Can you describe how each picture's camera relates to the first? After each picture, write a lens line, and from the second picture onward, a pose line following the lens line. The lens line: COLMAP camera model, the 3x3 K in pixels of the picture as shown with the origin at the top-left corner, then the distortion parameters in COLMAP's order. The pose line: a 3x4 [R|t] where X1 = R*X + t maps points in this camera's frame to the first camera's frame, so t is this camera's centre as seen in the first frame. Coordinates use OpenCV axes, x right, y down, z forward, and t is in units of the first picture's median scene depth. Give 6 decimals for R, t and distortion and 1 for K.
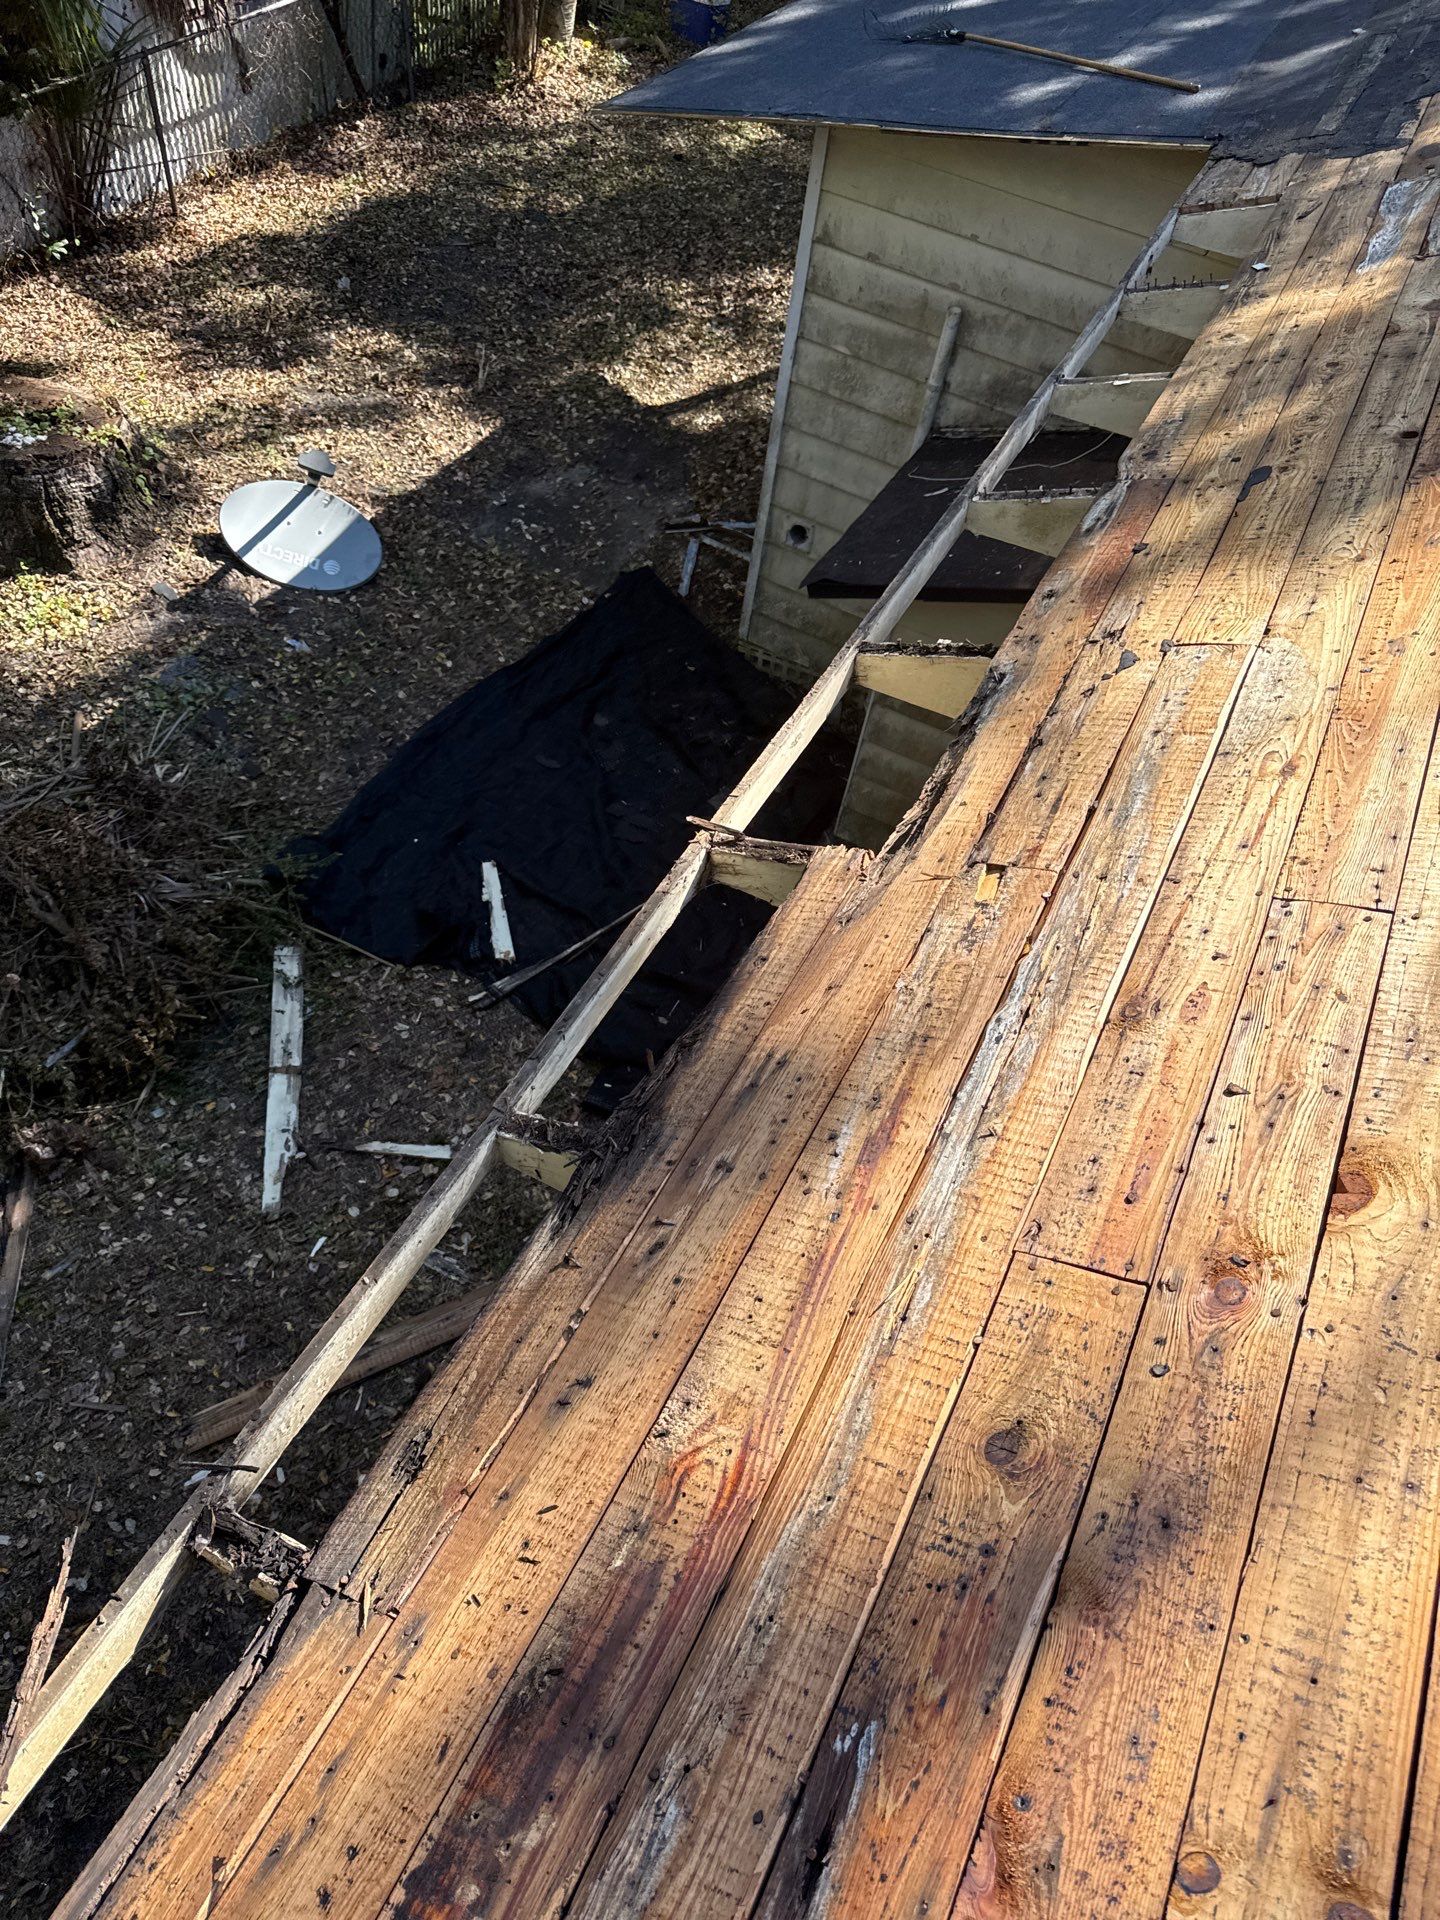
lens RADIAL K [[1346.4, 0, 716.8], [0, 1346.4, 899.8], [0, 0, 1]] dist [-0.003680, -0.000166]
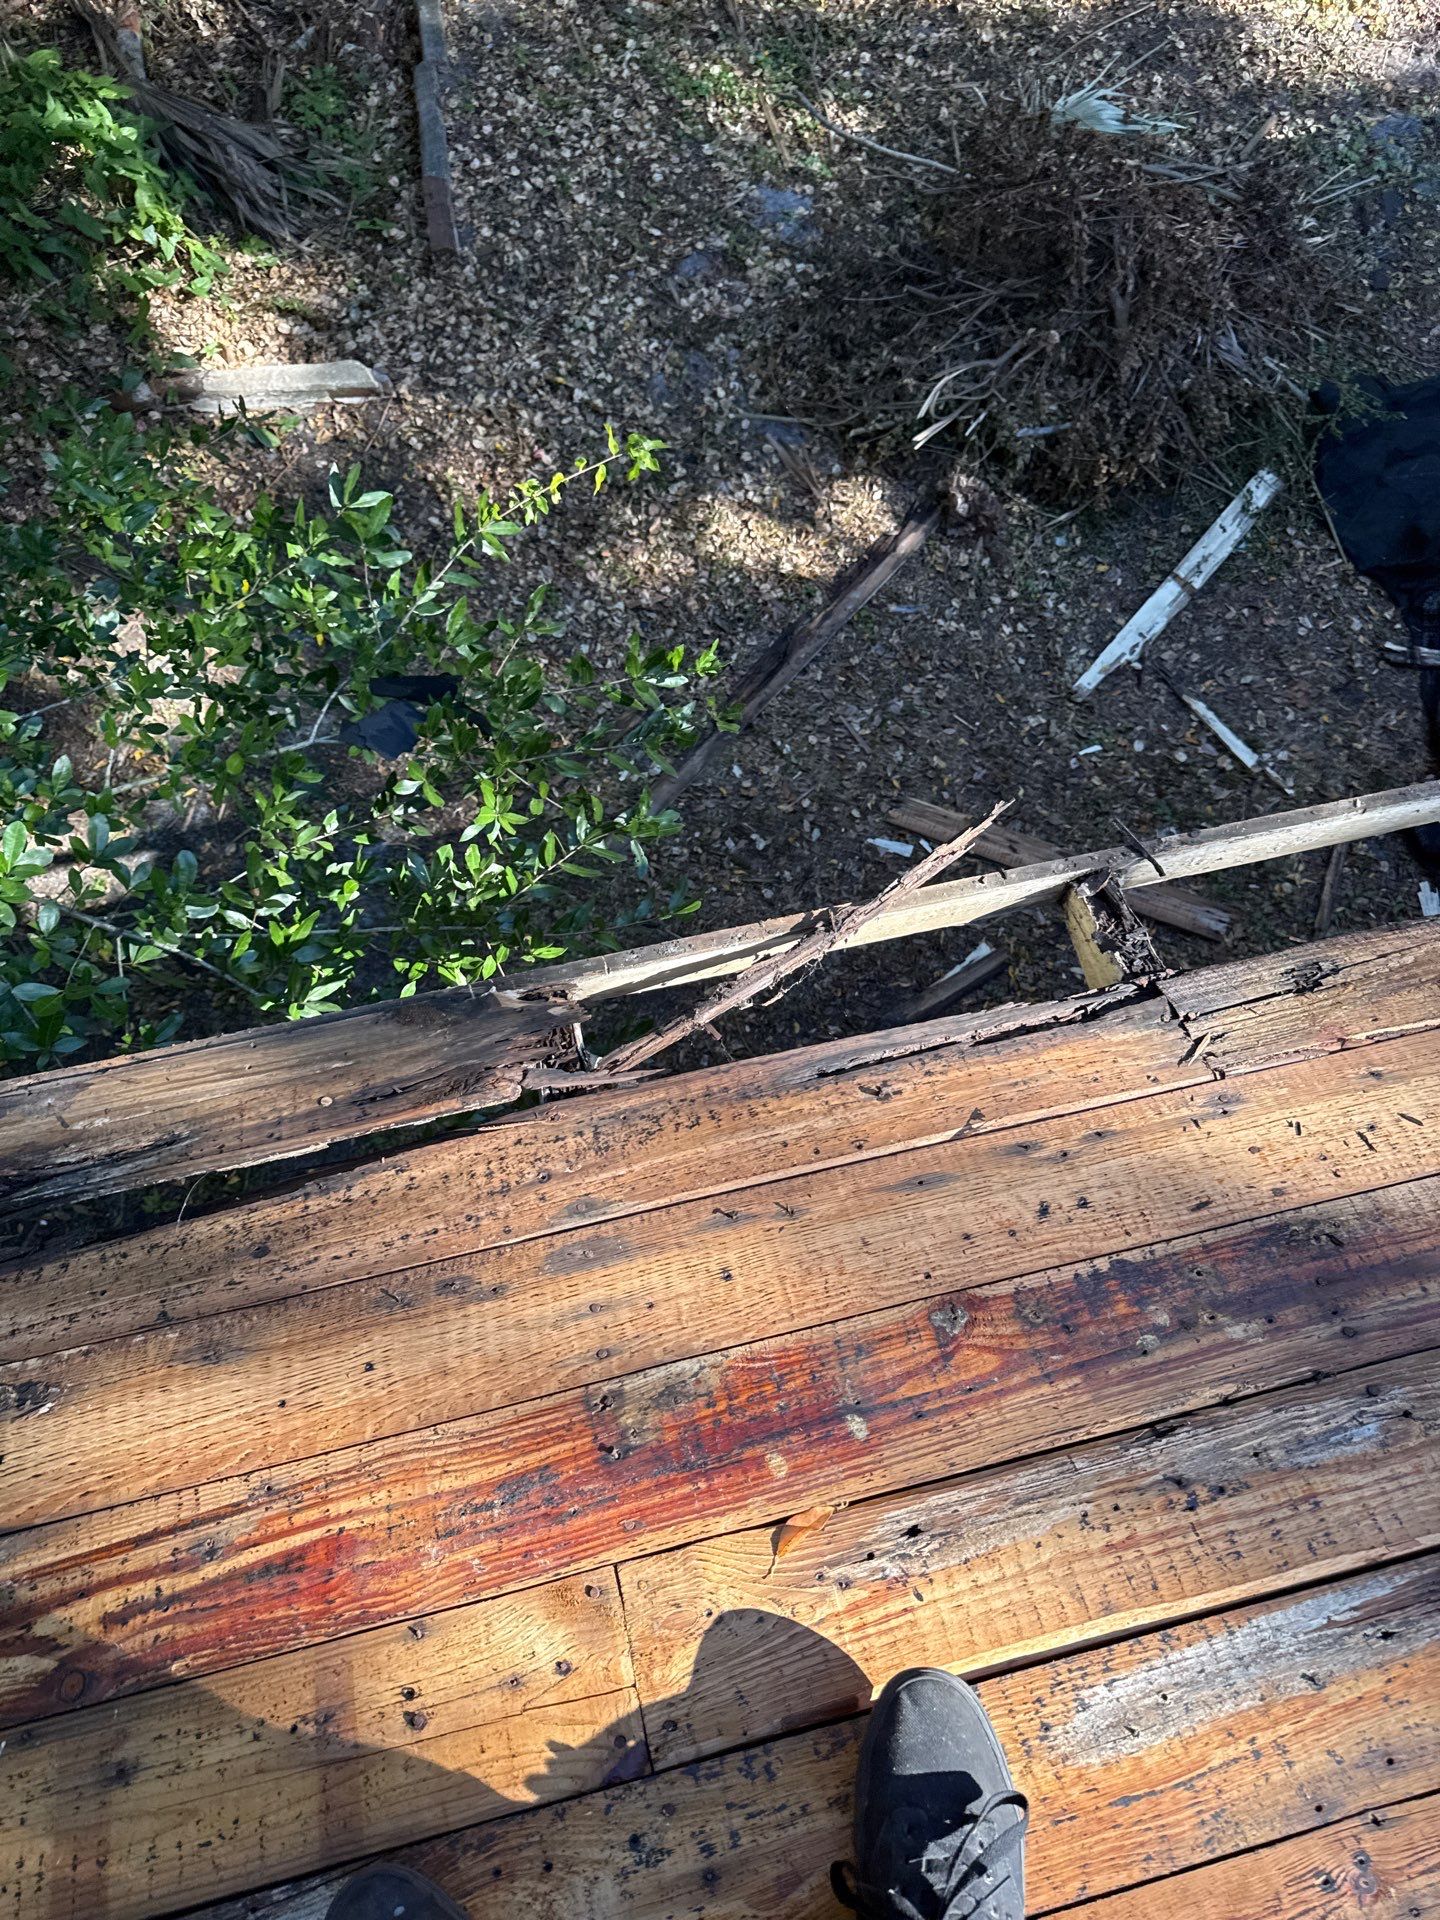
lens RADIAL K [[1363.3, 0, 718.7], [0, 1363.3, 887.8], [0, 0, 1]] dist [0.090653, -0.168418]
pose [[0.654005, 0.677012, -0.337539, -0.207609], [-0.541035, 0.730453, 0.416798, 0.185497], [0.528733, -0.089968, 0.844007, -0.031167]]
